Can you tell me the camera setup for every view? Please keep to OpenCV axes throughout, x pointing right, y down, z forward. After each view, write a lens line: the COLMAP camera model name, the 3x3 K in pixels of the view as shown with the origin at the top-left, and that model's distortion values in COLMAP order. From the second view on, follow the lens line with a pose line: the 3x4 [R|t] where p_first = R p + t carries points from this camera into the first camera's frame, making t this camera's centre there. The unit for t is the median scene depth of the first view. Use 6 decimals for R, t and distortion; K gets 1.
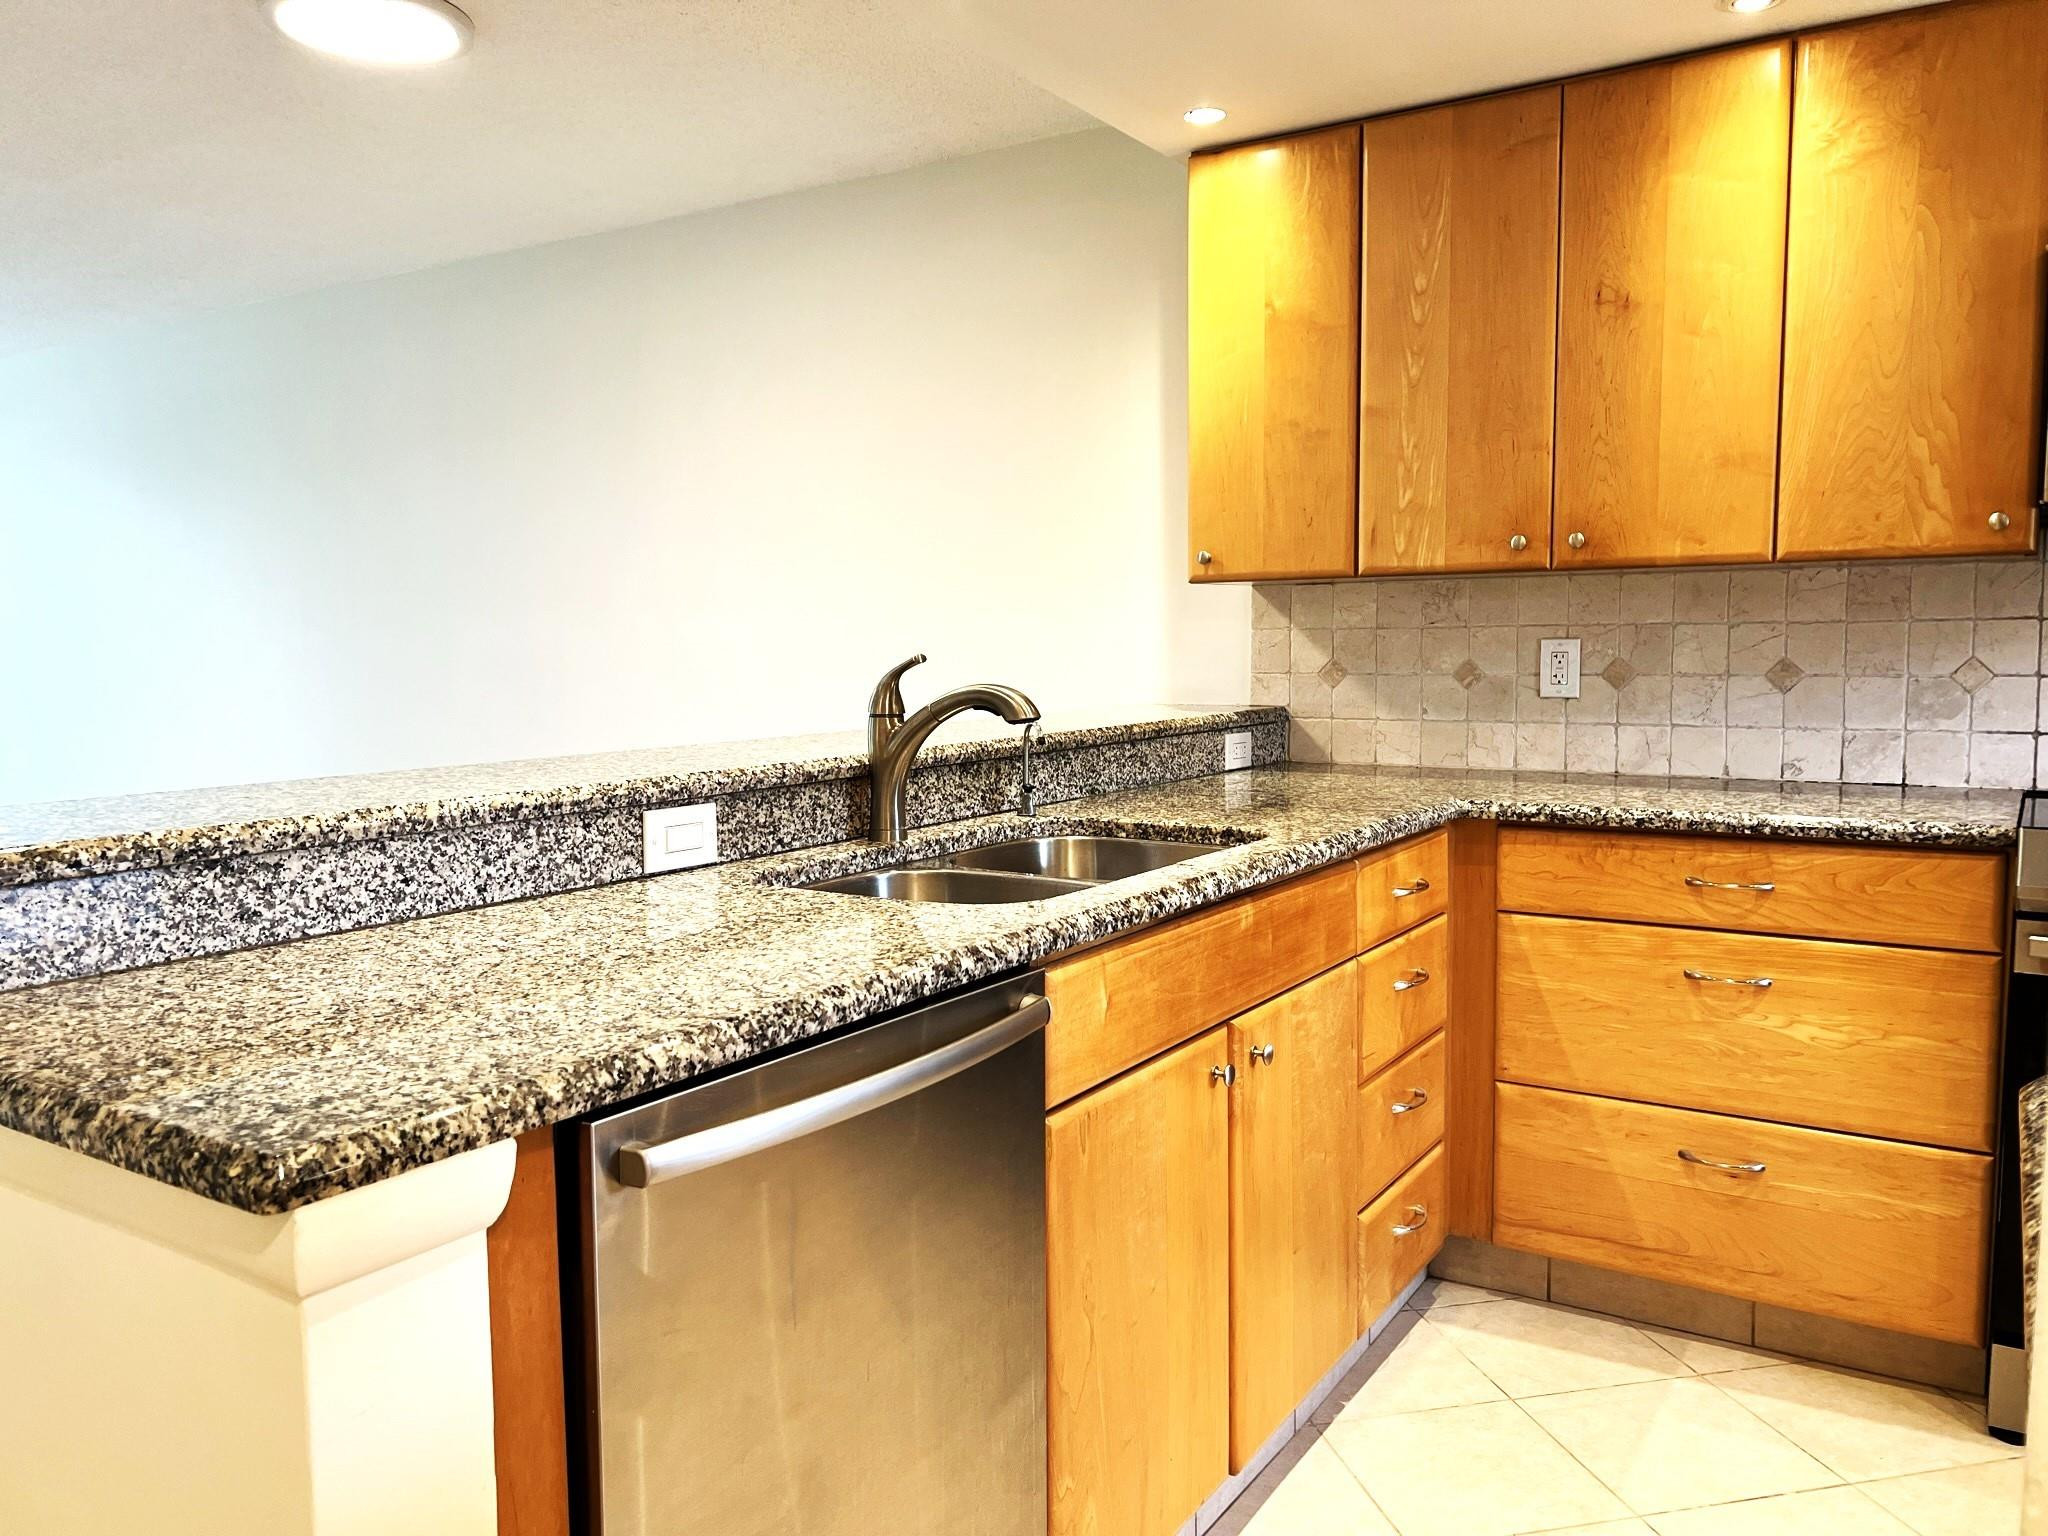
lens RADIAL K [[1528.2, 0, 1012.5], [0, 1528.2, 763.3], [0, 0, 1]] dist [0.060520, -0.079117]
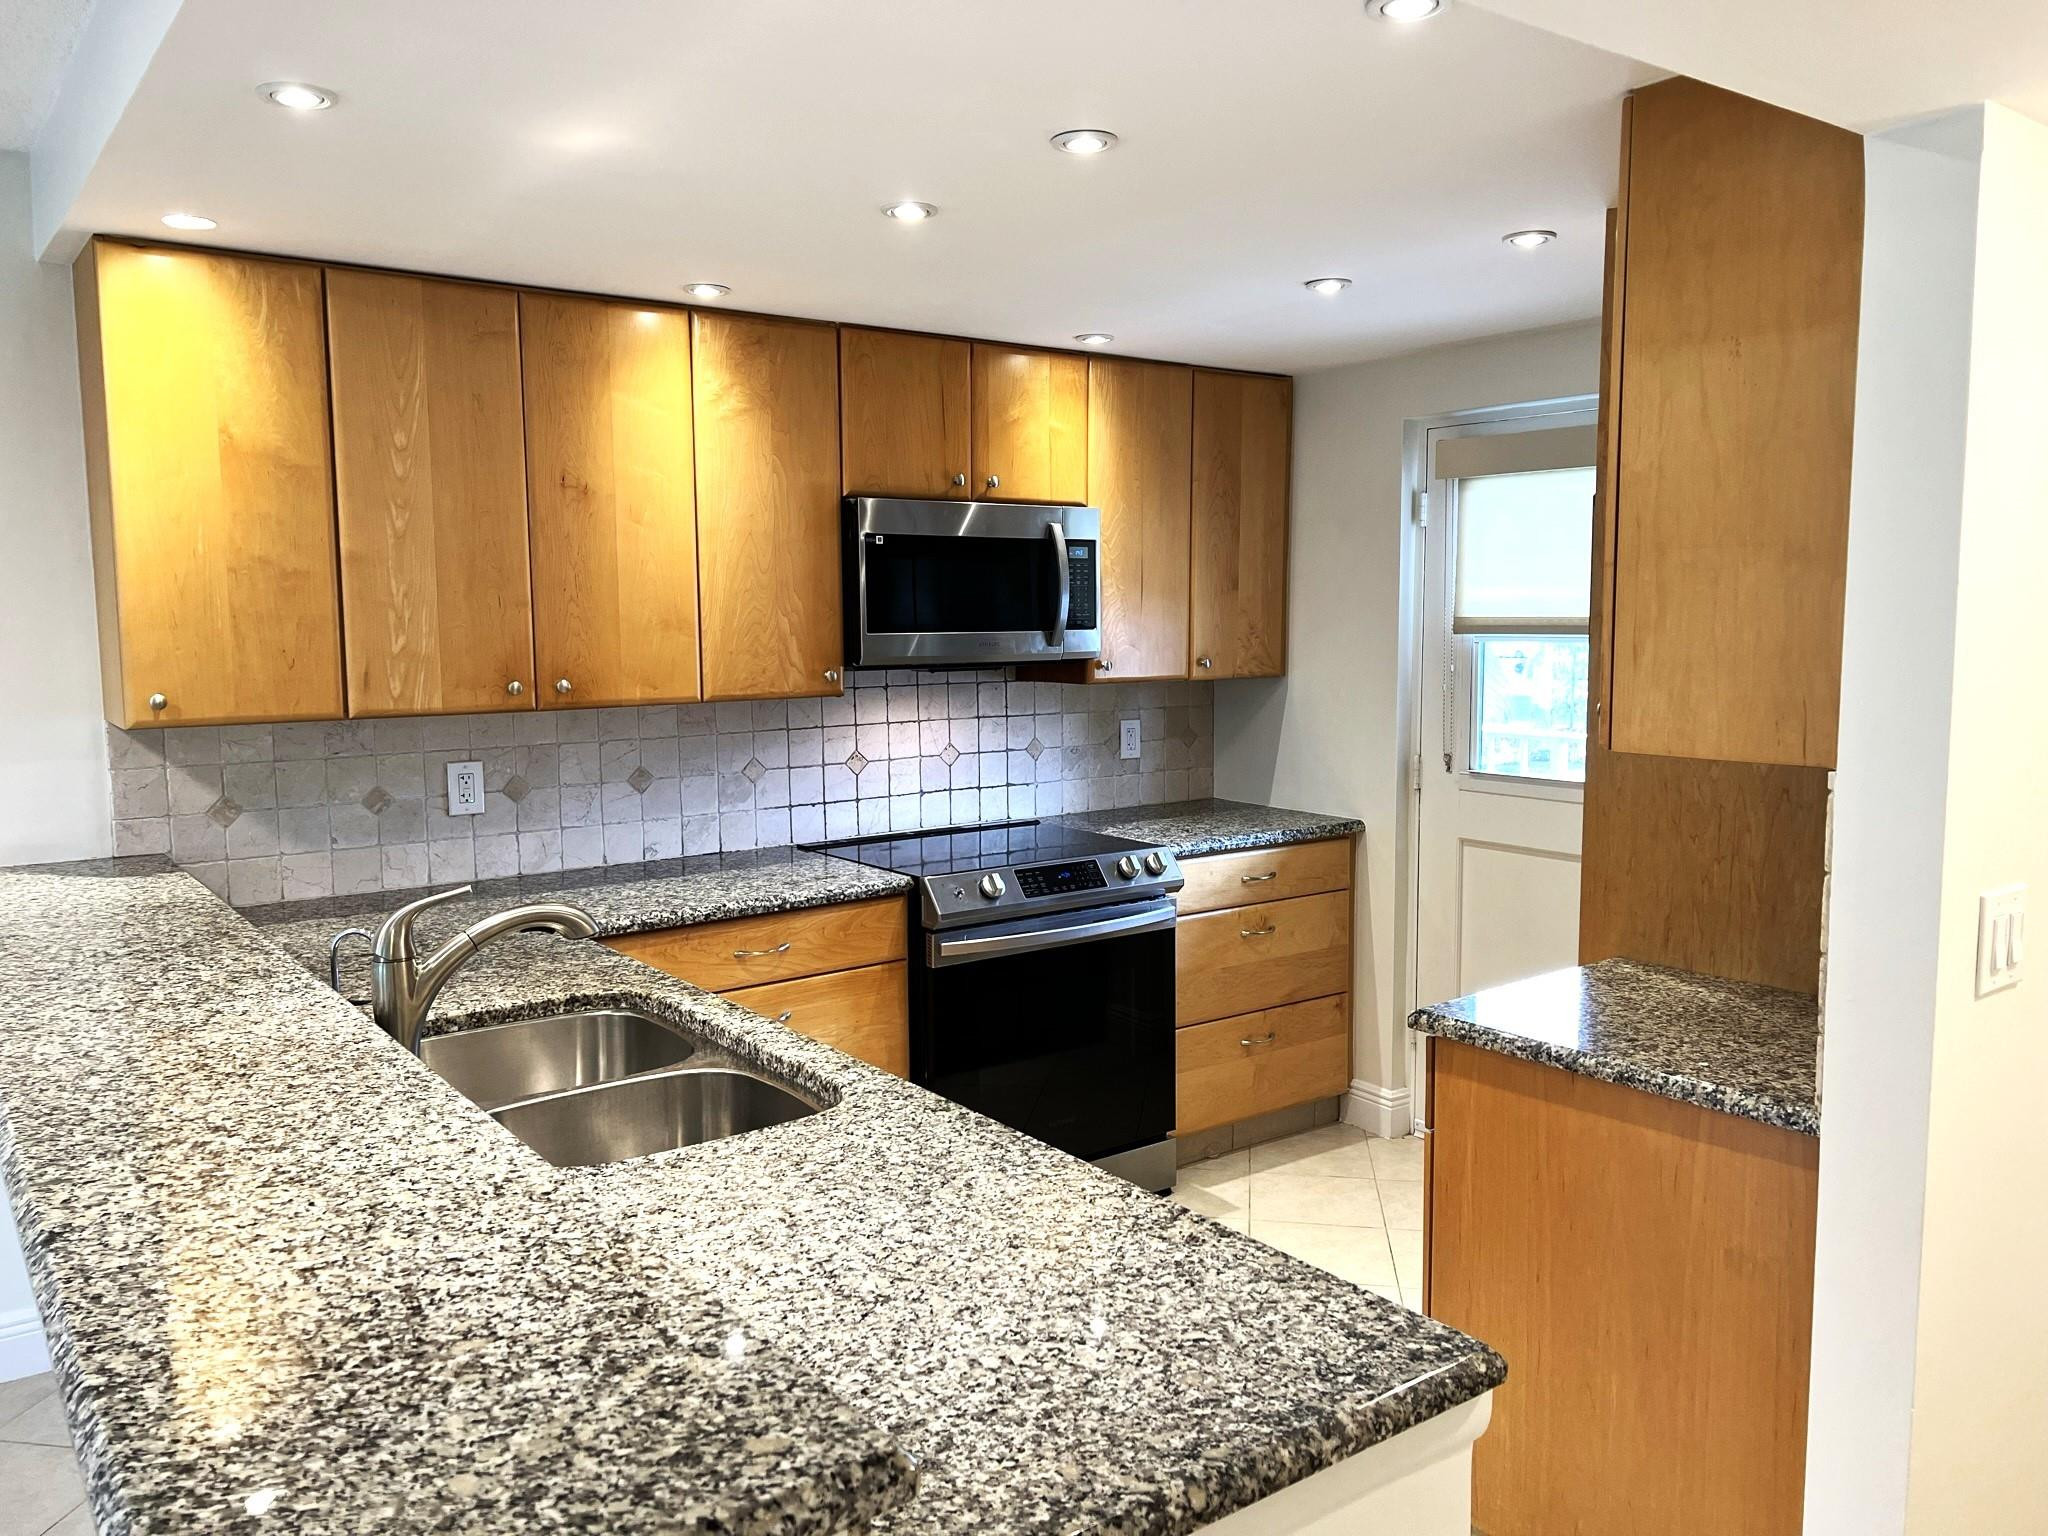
lens RADIAL K [[1528.2, 0, 1012.5], [0, 1528.2, 763.3], [0, 0, 1]] dist [0.060520, -0.079117]
pose [[0.351593, -0.090047, 0.931812, -0.677098], [0.084109, 0.994376, 0.064356, -0.148653], [-0.932367, 0.055747, 0.357189, 0.299140]]
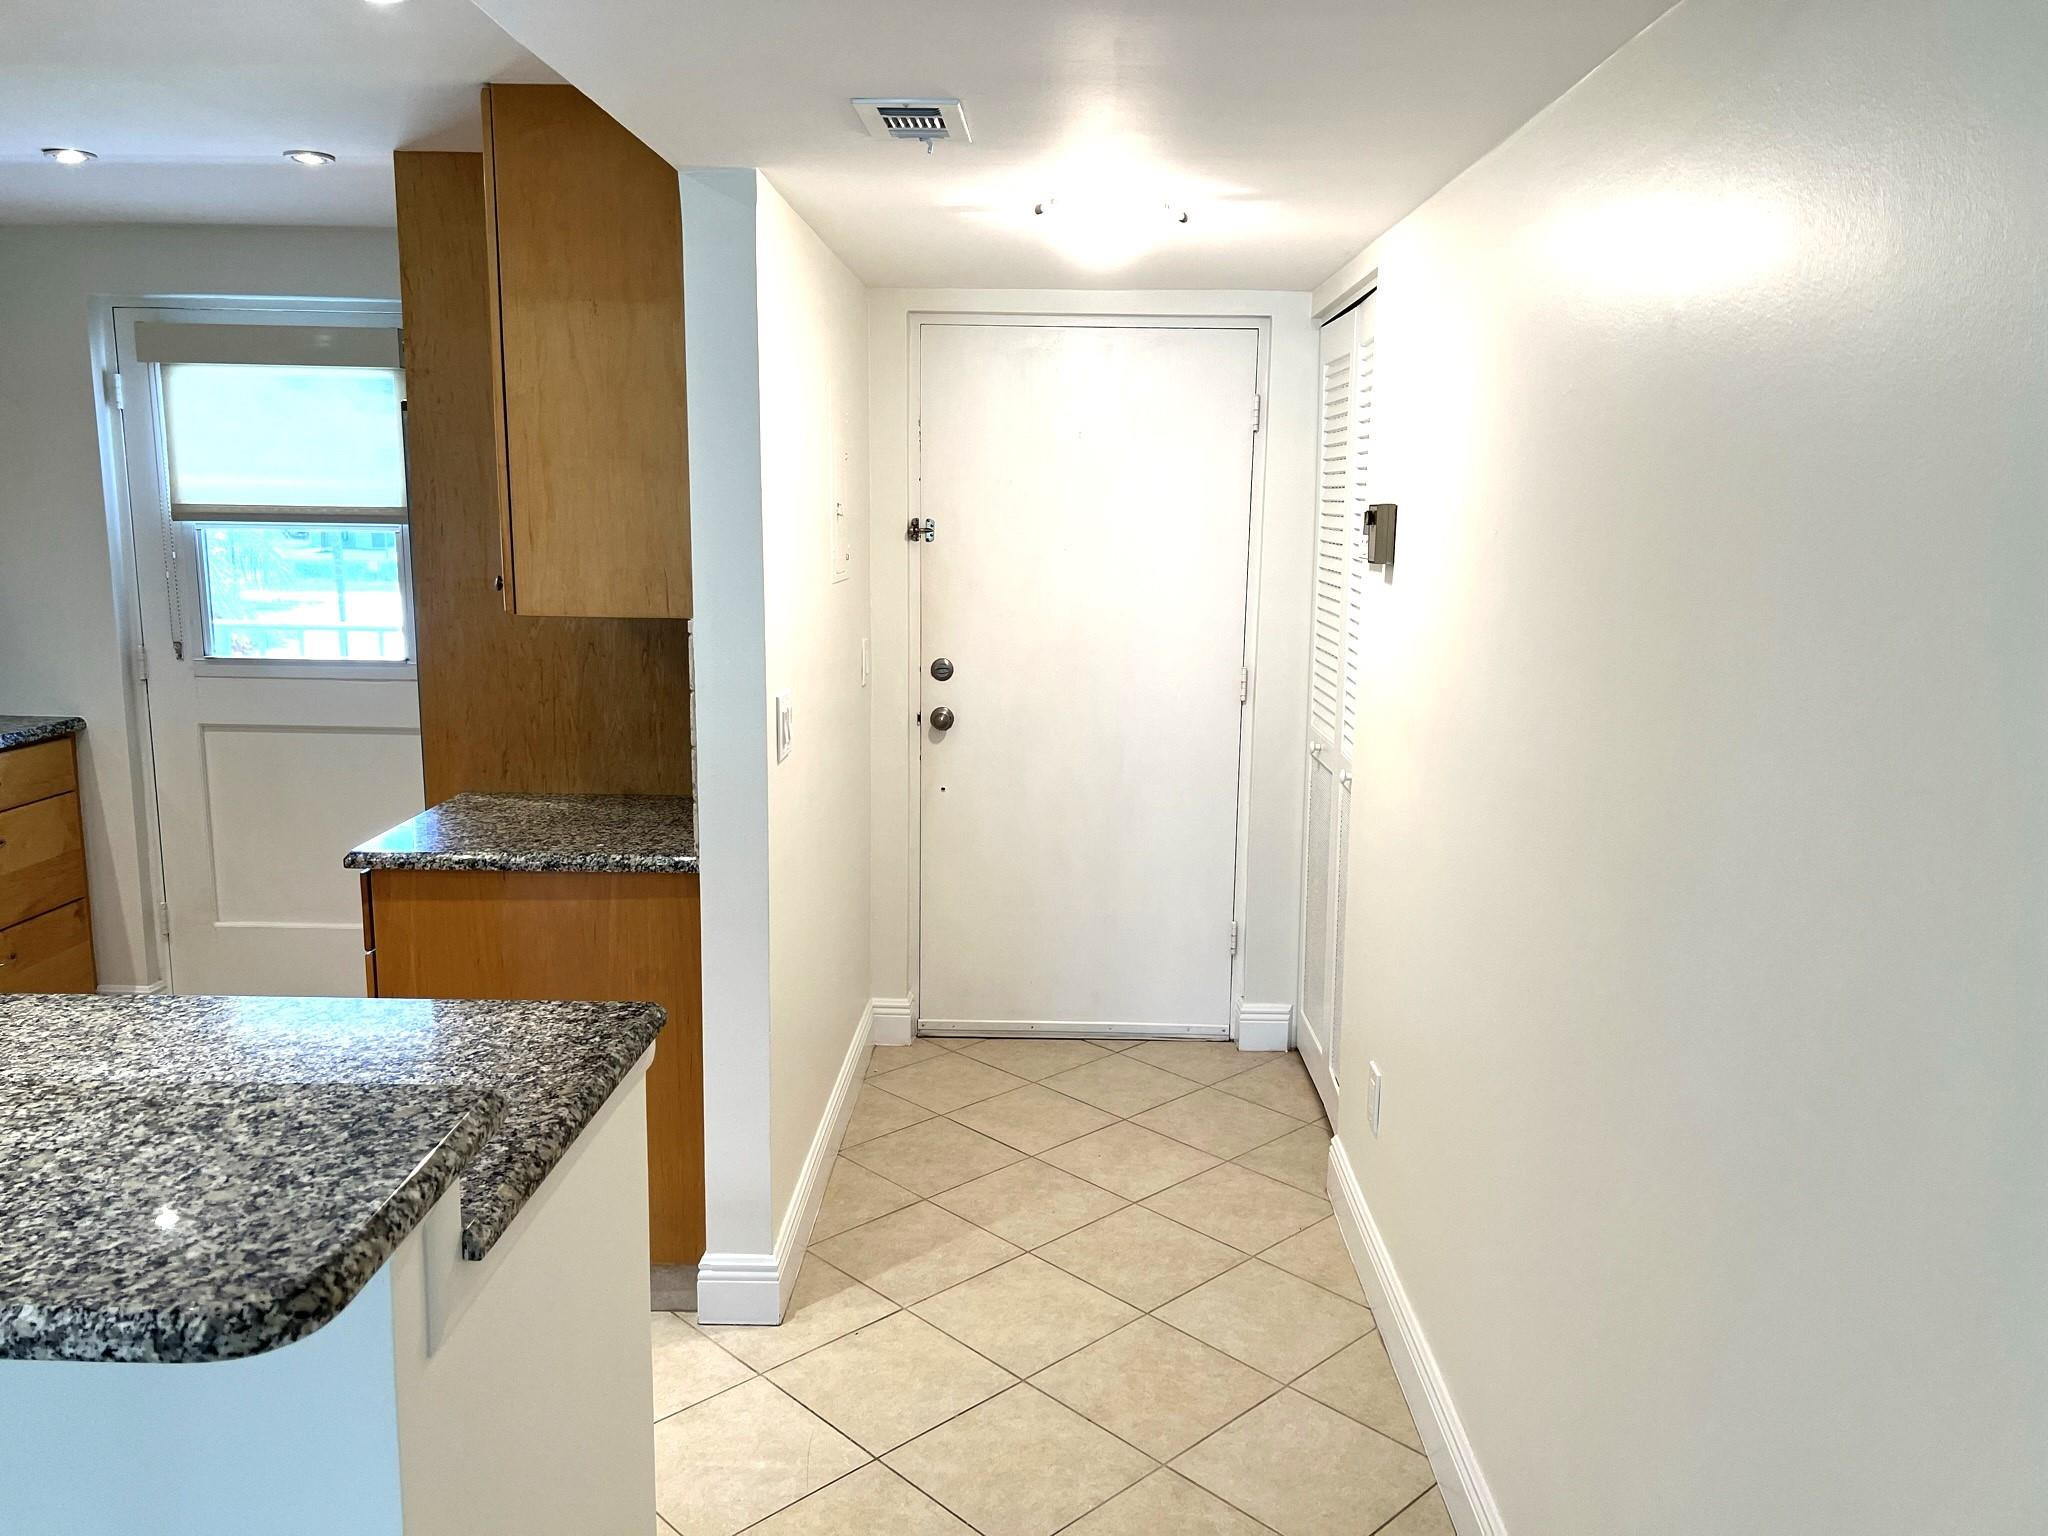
lens RADIAL K [[1545.6, 0, 1024.0], [0, 1545.6, 768.0], [0, 0, 1]] dist [0.077242, -0.109413]
pose [[-0.529367, -0.142776, 0.836292, -0.885303], [0.061301, 0.976724, 0.205554, -0.170727], [-0.846175, 0.160079, -0.508293, 0.561542]]
